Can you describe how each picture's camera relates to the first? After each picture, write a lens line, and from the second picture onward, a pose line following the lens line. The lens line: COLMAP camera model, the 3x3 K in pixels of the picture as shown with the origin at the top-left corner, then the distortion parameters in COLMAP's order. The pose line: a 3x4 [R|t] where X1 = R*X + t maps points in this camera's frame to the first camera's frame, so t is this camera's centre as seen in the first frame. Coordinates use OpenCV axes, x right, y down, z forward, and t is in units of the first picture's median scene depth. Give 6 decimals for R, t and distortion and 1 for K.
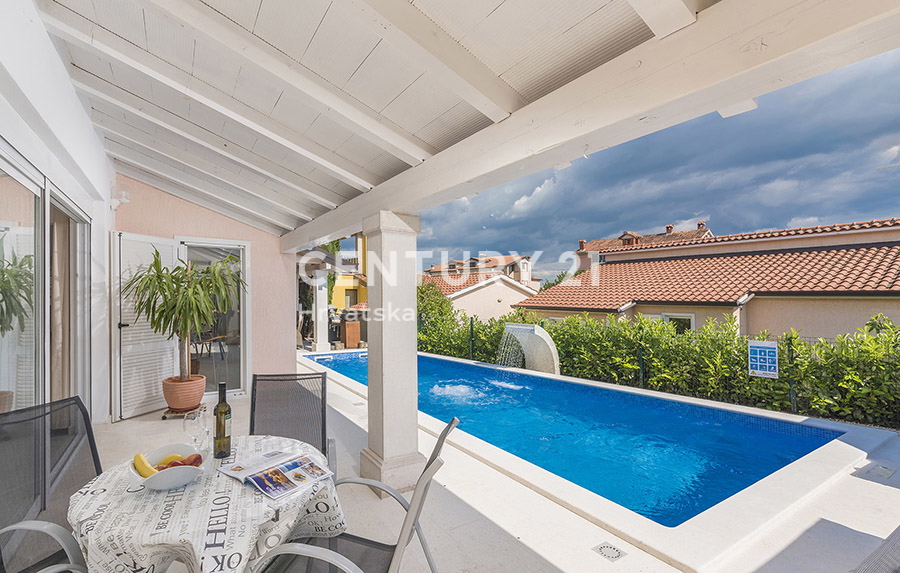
lens RADIAL K [[403.9, 0, 437.2], [0, 403.9, 298.3], [0, 0, 1]] dist [-0.000080, -0.000046]
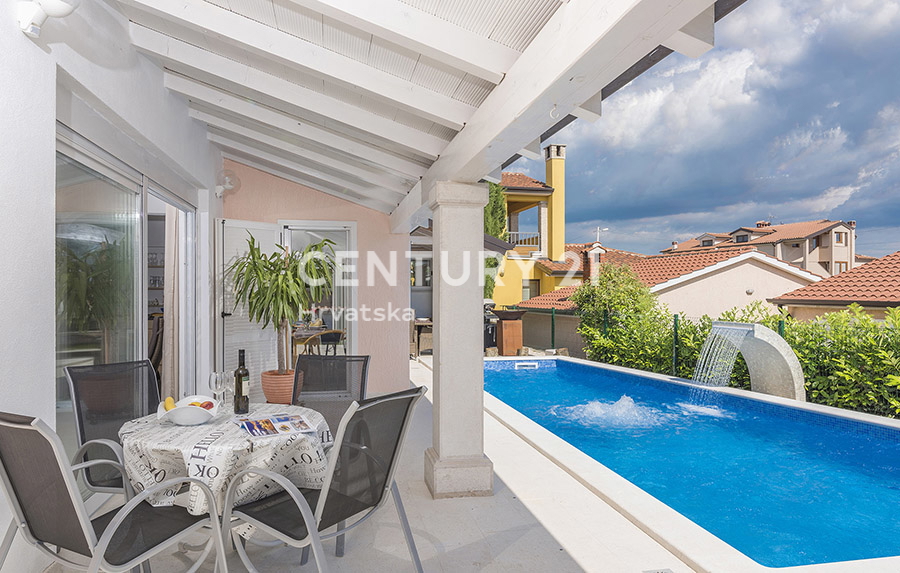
lens RADIAL K [[573.3, 0, 473.4], [0, 573.3, 288.7], [0, 0, 1]] dist [0.004034, 0.000508]
pose [[0.948125, -0.013415, -0.317614, 0.096556], [0.011415, 0.999902, -0.008158, 0.009349], [0.317692, 0.004110, 0.948185, -0.052670]]
